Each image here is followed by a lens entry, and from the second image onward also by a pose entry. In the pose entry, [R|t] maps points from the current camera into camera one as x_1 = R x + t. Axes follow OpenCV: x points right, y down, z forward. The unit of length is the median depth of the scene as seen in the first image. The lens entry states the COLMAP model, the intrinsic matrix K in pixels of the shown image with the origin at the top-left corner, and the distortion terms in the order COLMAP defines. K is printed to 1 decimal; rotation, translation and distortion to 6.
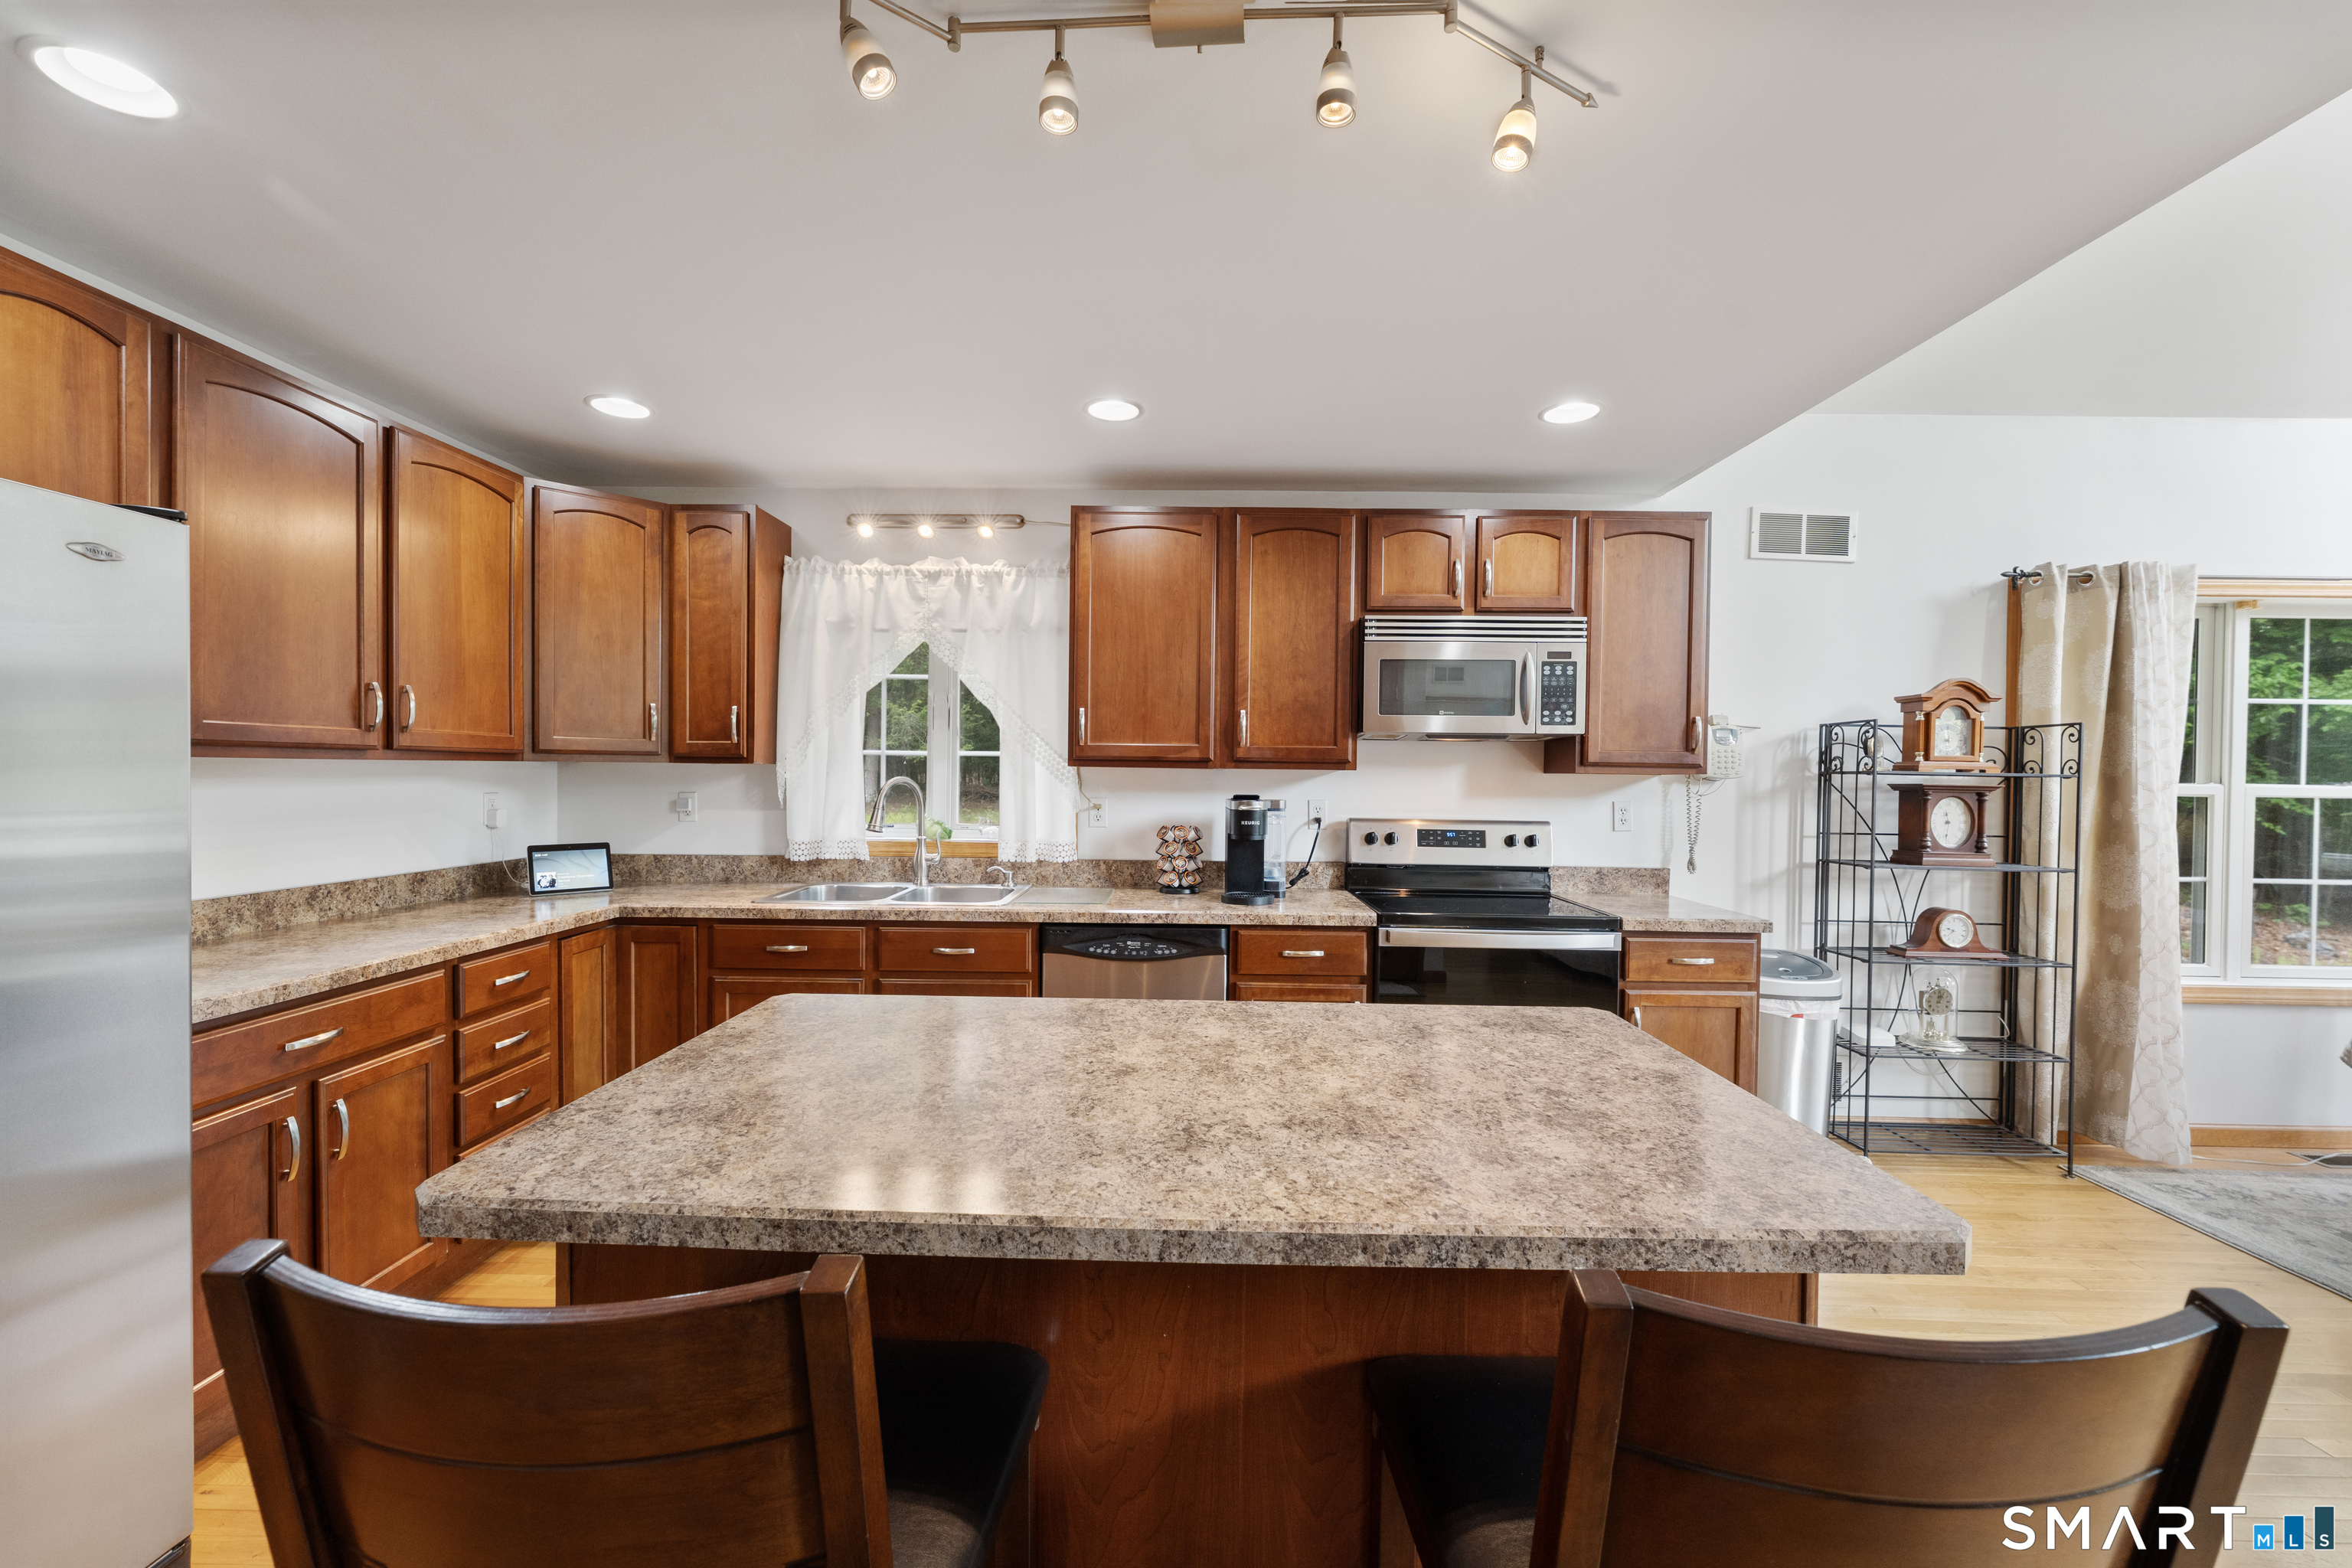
lens RADIAL K [[951.2, 0, 1173.2], [0, 951.2, 778.7], [0, 0, 1]] dist [0.002956, 0.000236]
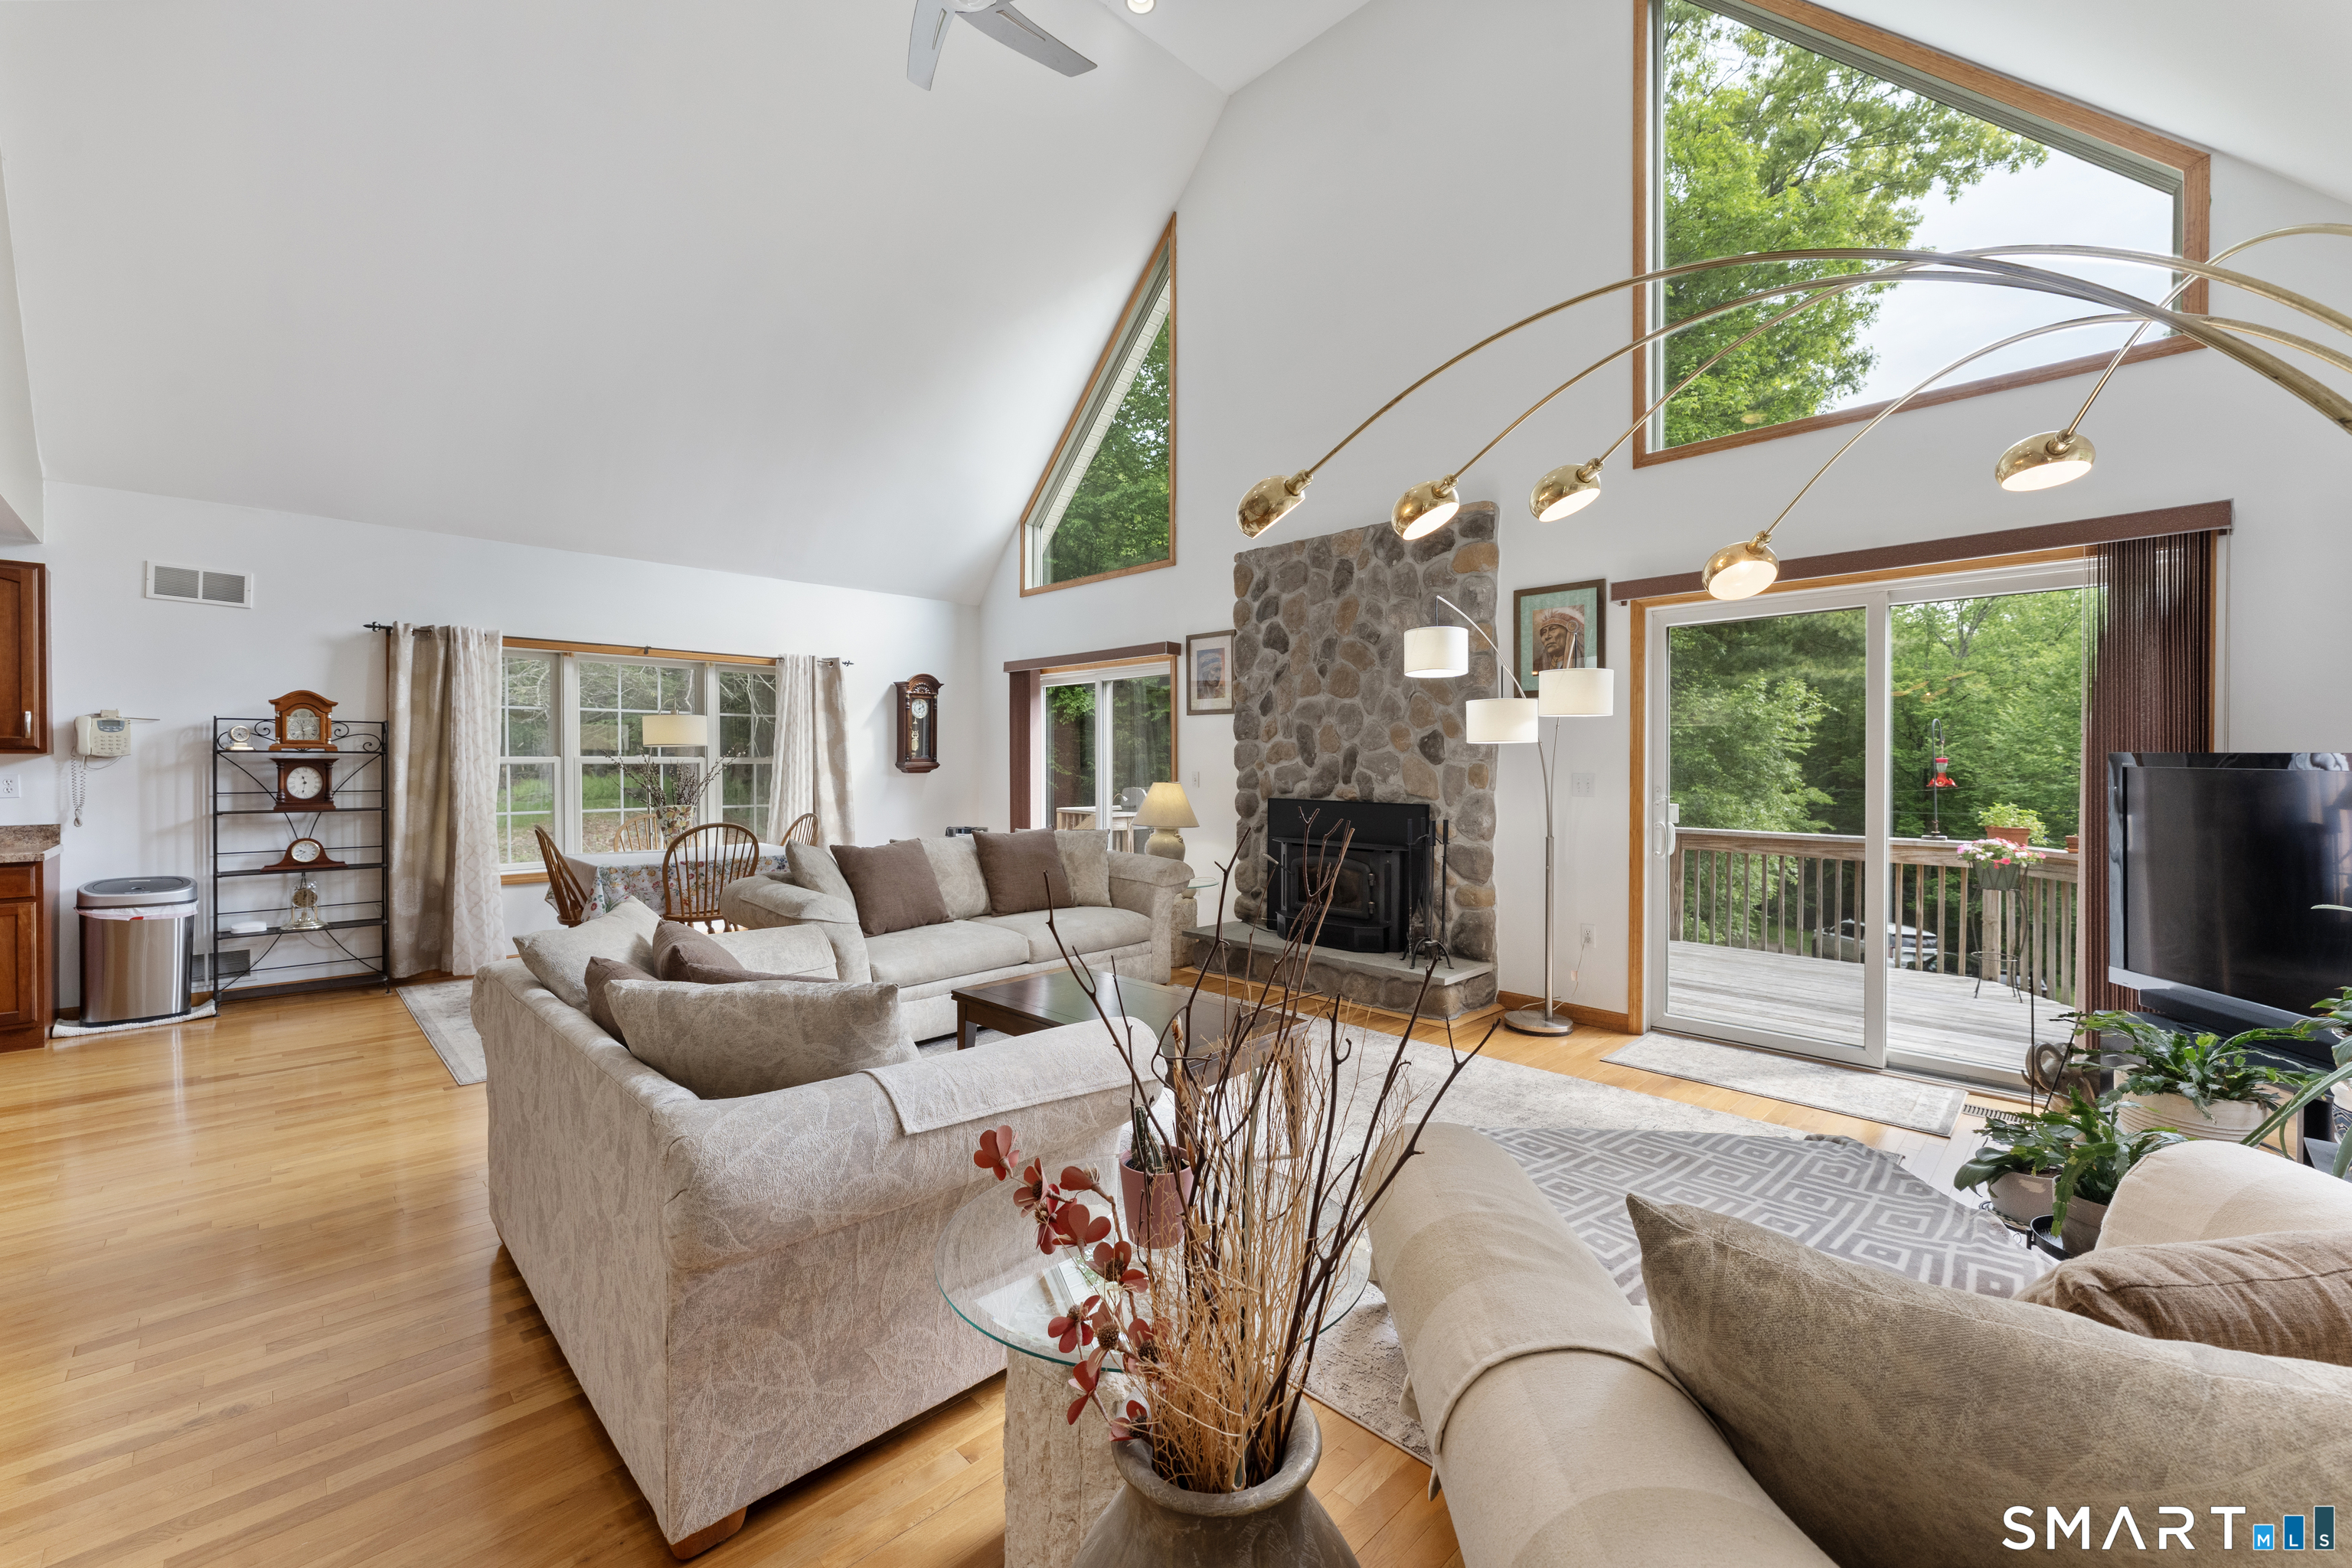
lens RADIAL K [[951.2, 0, 1180.3], [0, 951.2, 774.6], [0, 0, 1]] dist [0.002956, 0.000236]
pose [[0.689199, -0.025453, 0.724125, 0.632142], [0.017579, 0.999676, 0.018407, 0.027097], [-0.724359, 0.000043, 0.689423, -1.053954]]
